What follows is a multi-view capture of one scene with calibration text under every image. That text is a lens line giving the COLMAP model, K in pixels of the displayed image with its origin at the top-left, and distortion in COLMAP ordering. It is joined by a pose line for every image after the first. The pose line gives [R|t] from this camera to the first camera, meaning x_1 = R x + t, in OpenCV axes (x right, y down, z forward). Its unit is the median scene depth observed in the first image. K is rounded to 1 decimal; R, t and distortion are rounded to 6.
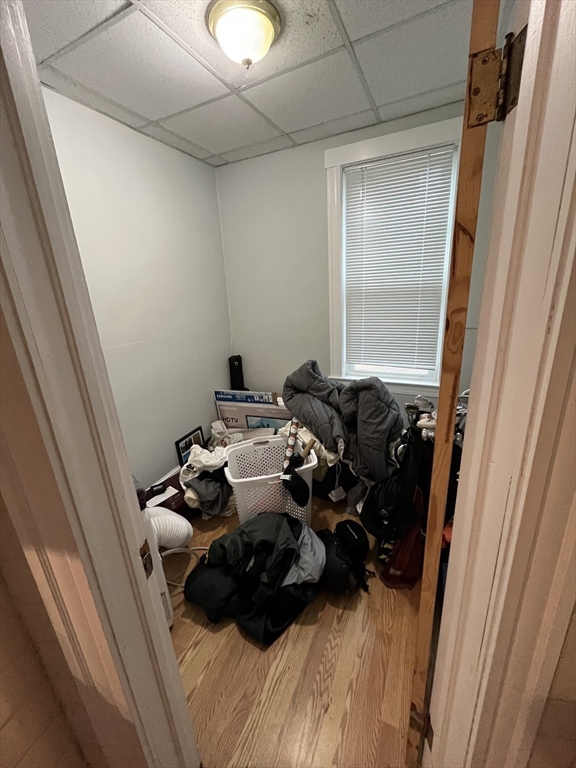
lens RADIAL K [[312.7, 0, 287.1], [0, 312.7, 385.5], [0, 0, 1]] dist [0.000123, -0.001129]
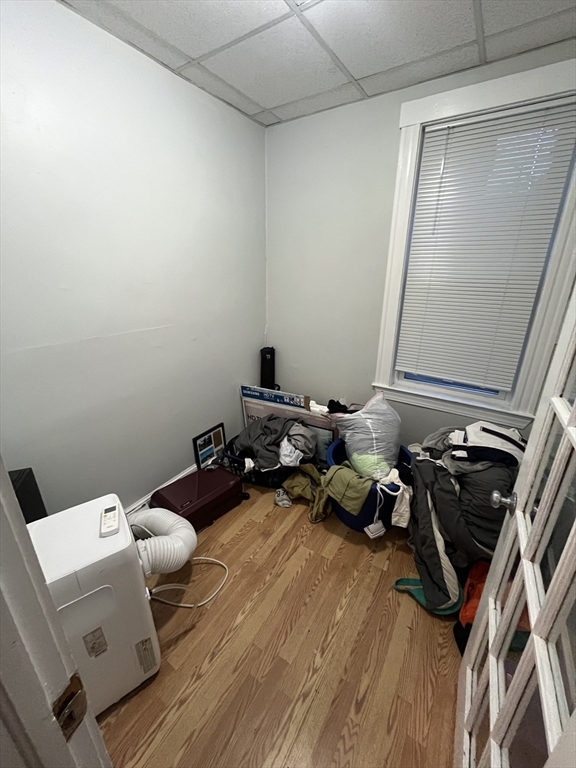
lens RADIAL K [[312.7, 0, 288.9], [0, 312.7, 385.0], [0, 0, 1]] dist [0.000123, -0.001129]
pose [[0.989360, 0.105643, -0.100034, -0.007241], [-0.101208, 0.993685, 0.048438, -0.043733], [0.104520, -0.037798, 0.993804, 0.126601]]
